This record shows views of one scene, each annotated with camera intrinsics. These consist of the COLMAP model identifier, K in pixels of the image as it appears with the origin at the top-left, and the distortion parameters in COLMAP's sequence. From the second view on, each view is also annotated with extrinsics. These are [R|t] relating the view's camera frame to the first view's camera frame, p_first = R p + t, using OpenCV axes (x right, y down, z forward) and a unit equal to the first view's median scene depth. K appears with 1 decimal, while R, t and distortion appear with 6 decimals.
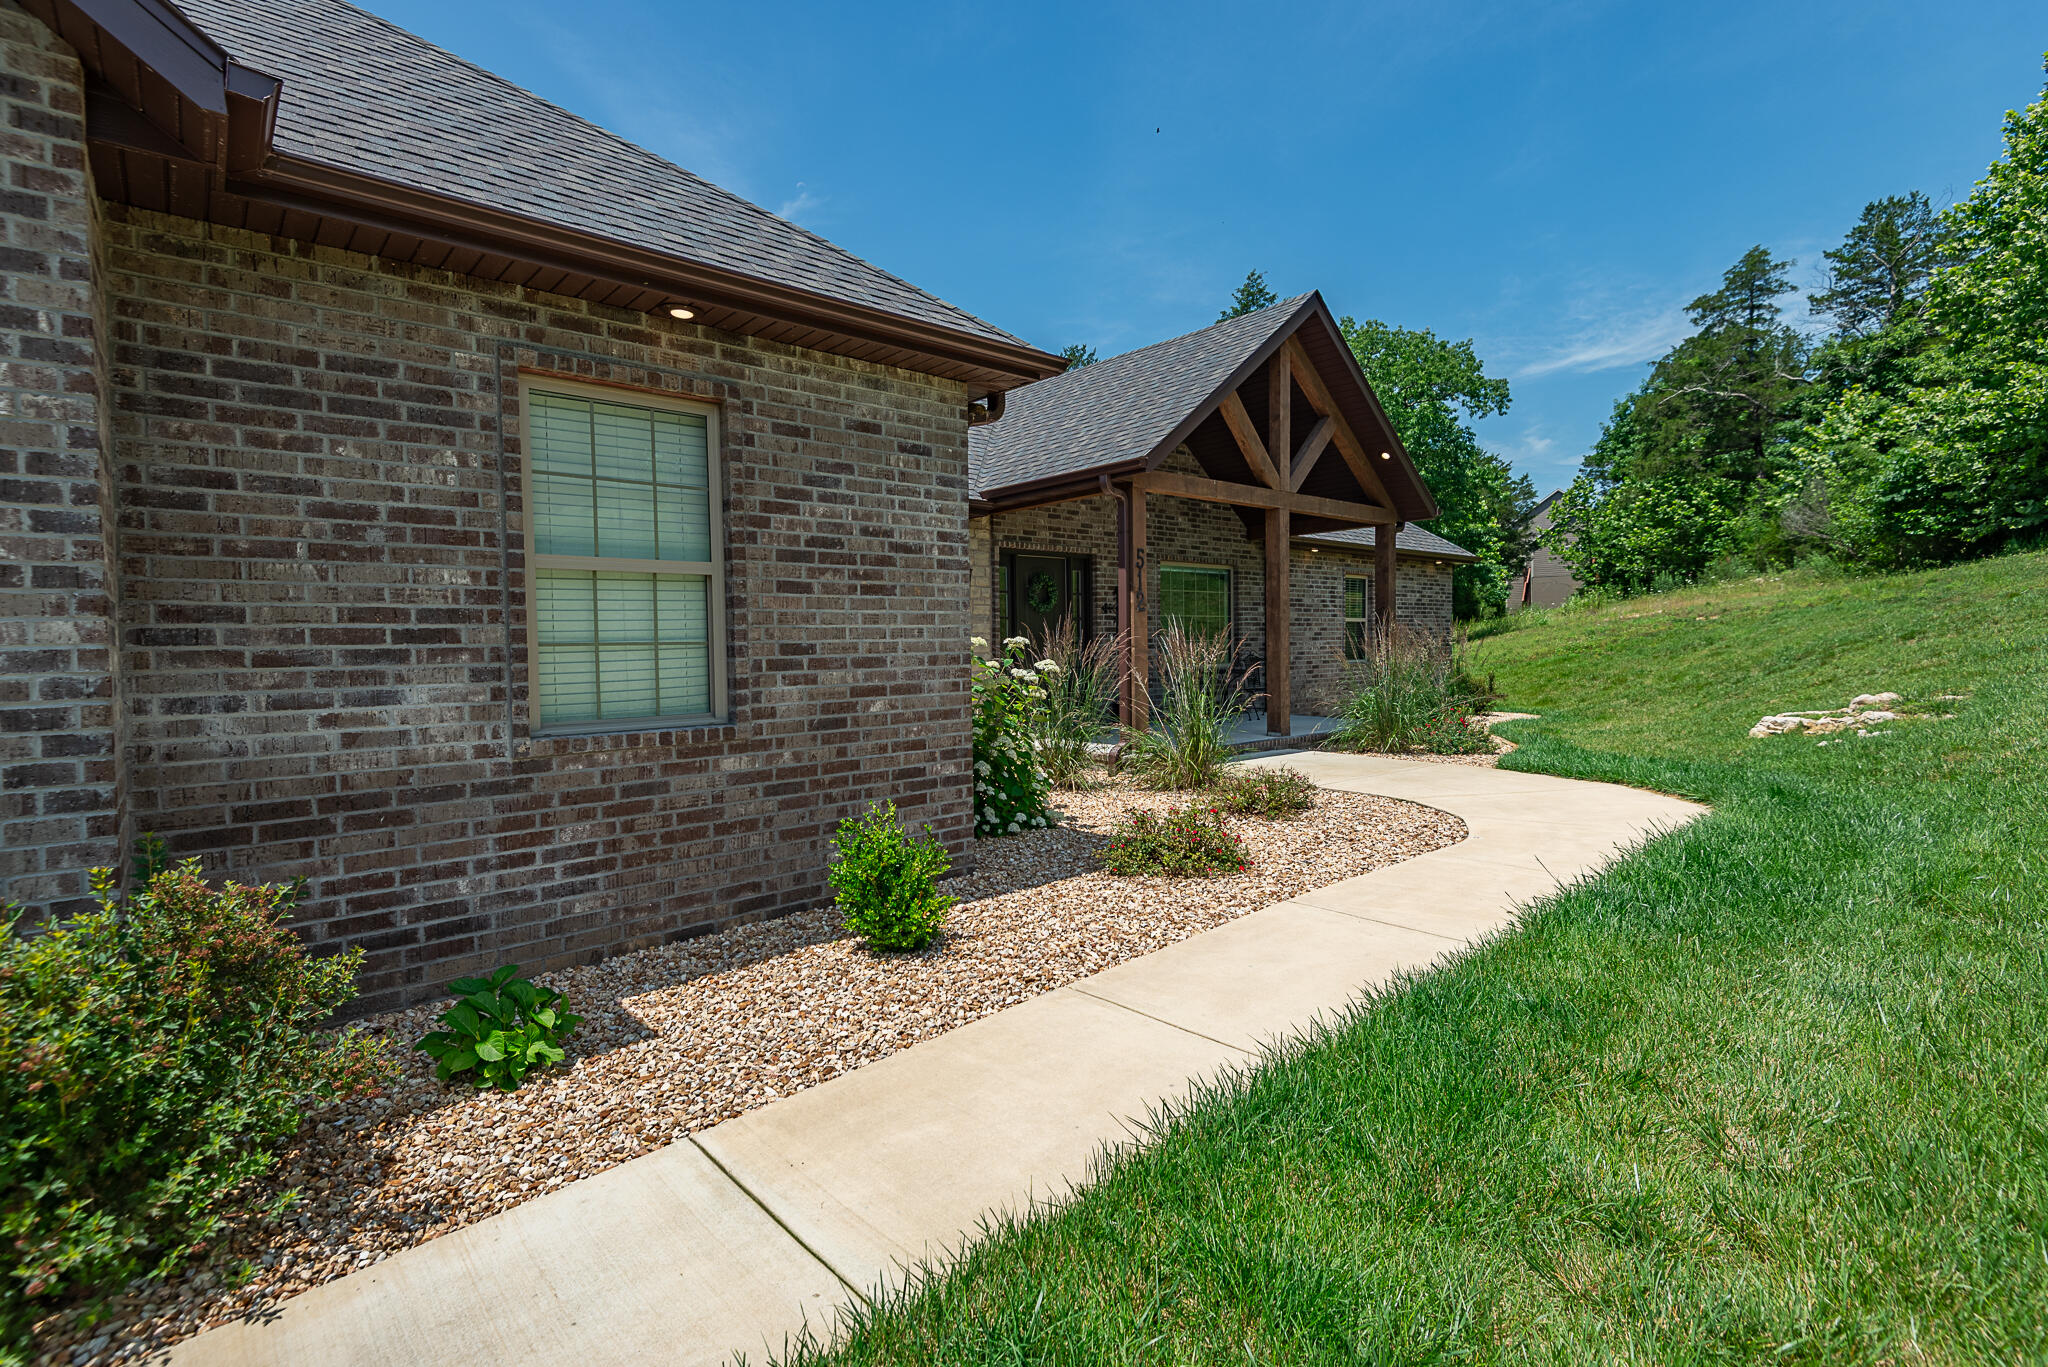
lens RADIAL K [[966.0, 0, 1018.2], [0, 966.0, 674.4], [0, 0, 1]] dist [0.027258, -0.016438]
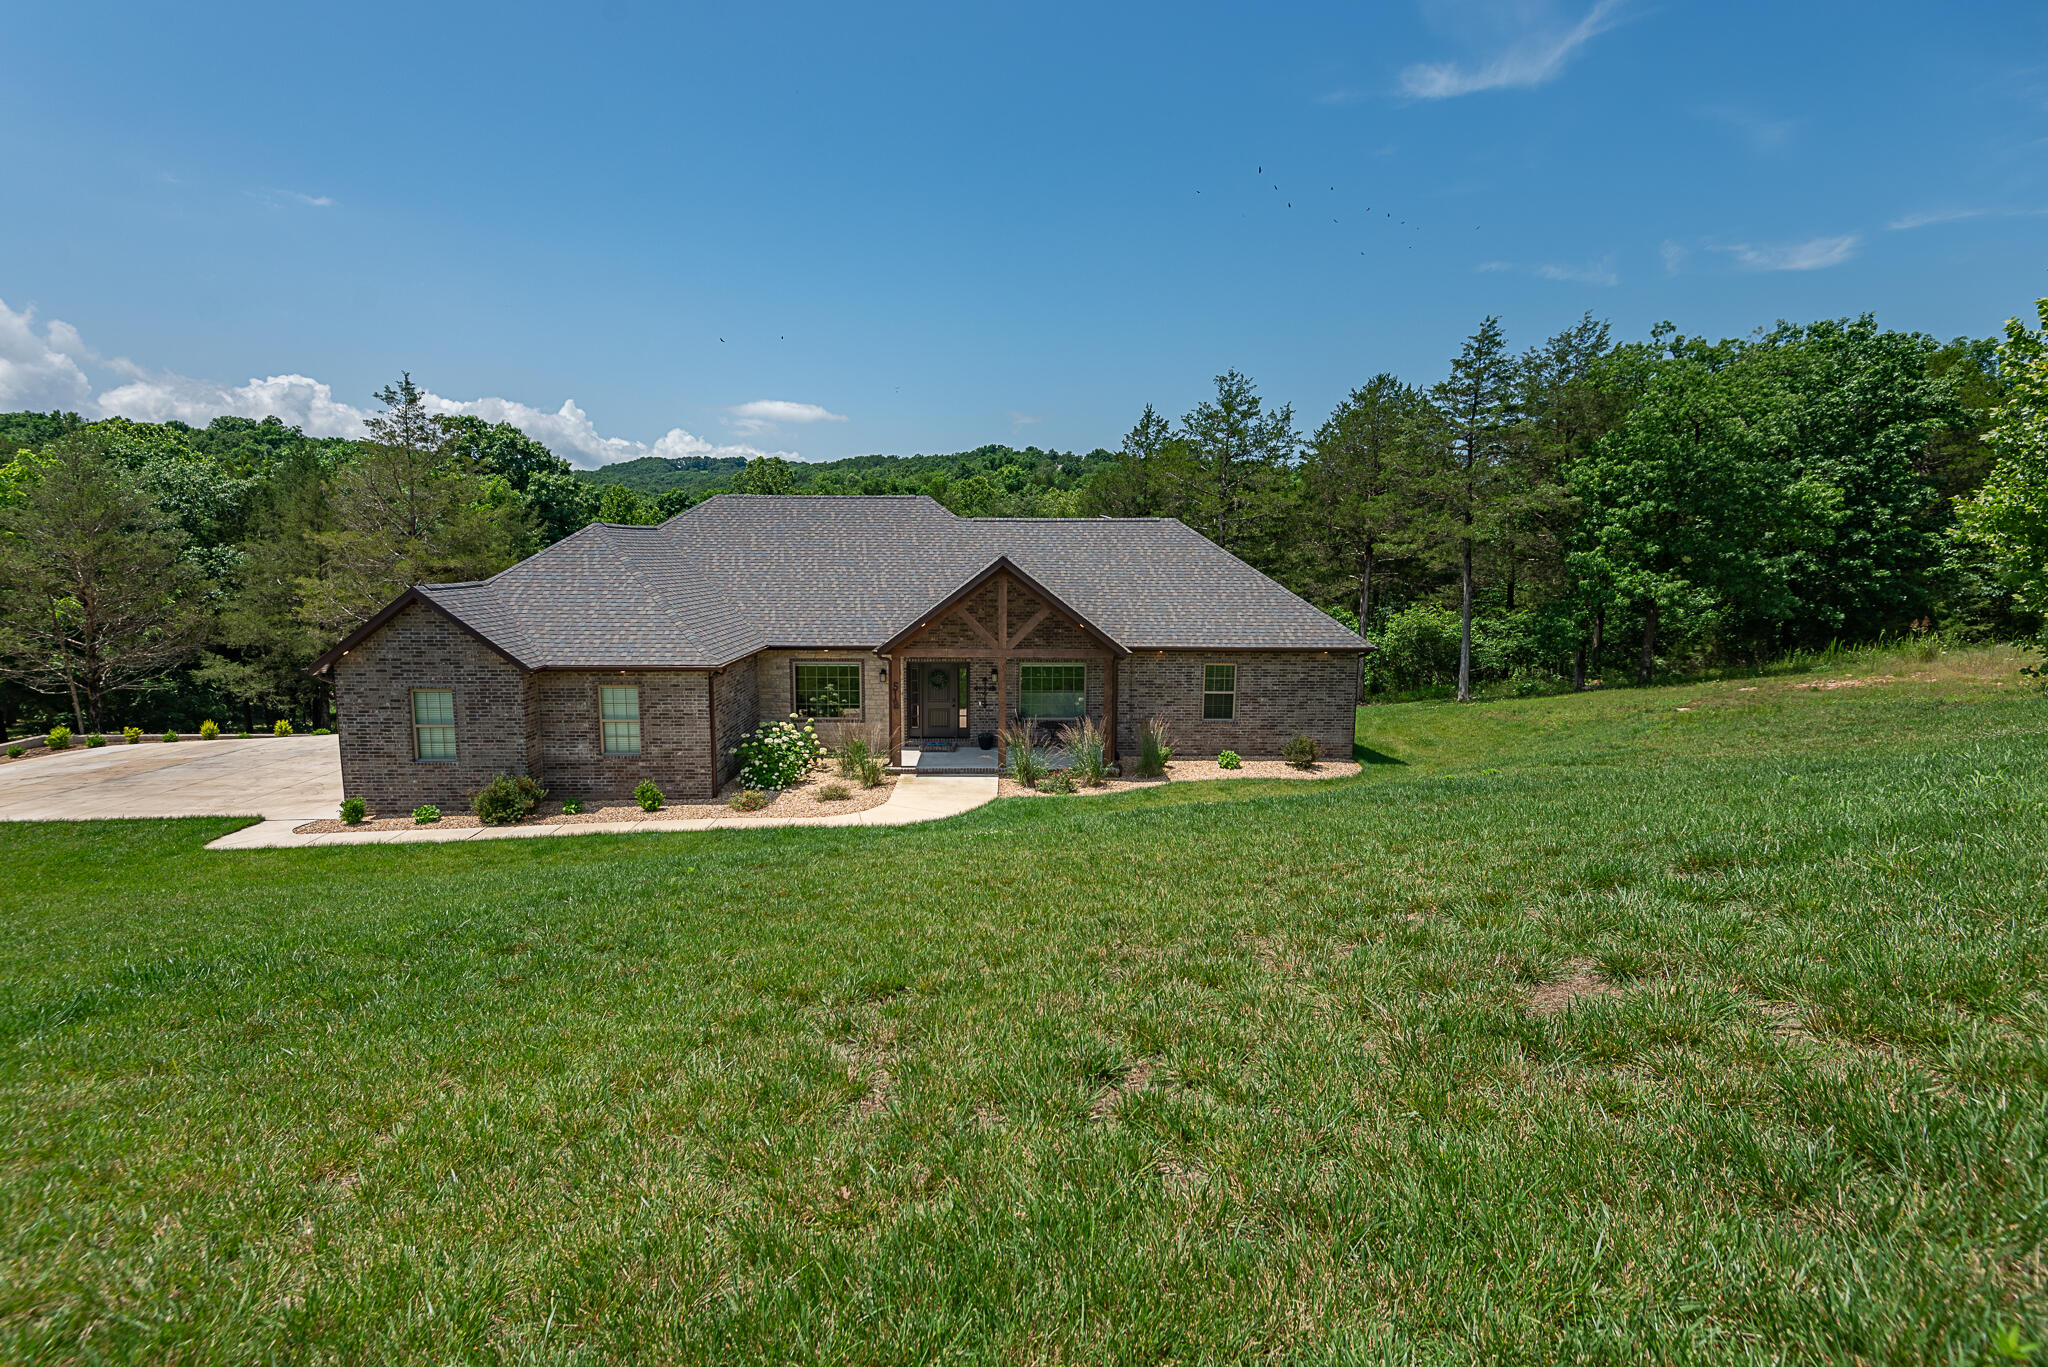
lens RADIAL K [[1012.1, 0, 1022.3], [0, 1012.1, 681.6], [0, 0, 1]] dist [0.005175, -0.000235]
pose [[0.762596, 0.112046, -0.637097, 1.656666], [-0.035735, 0.990678, 0.131456, -0.400263], [0.645887, -0.077481, 0.759491, -0.579679]]
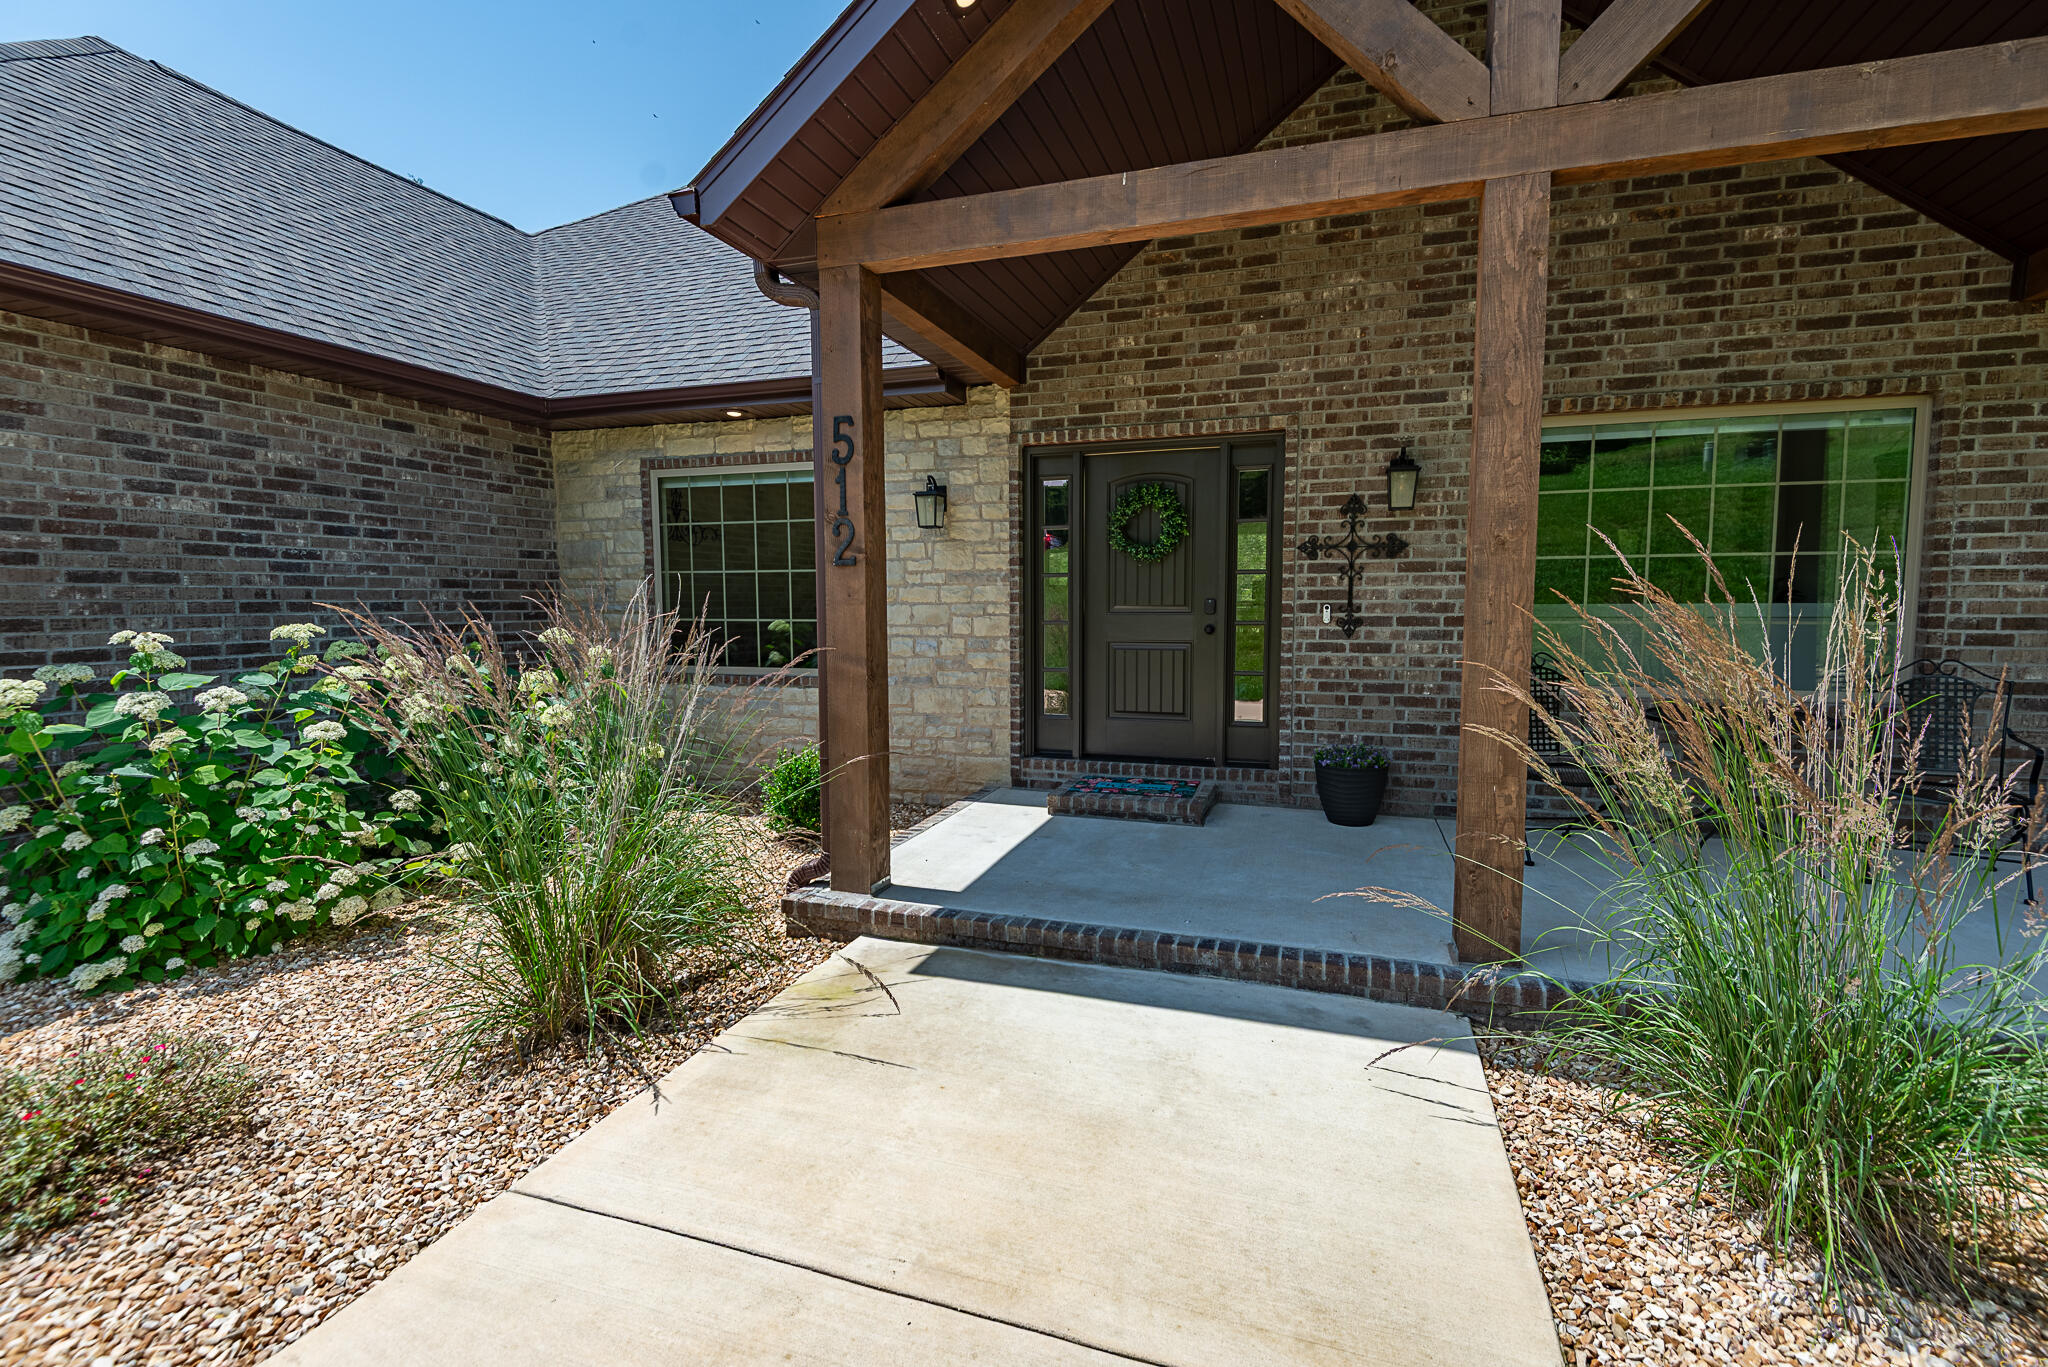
lens RADIAL K [[902.4, 0, 1018.8], [0, 902.4, 685.2], [0, 0, 1]] dist [-0.024274, -0.001262]
pose [[0.492400, 0.092234, -0.865468, 0.434555], [-0.027512, 0.995522, 0.090442, -0.042975], [0.869934, -0.020723, 0.492733, 0.750905]]
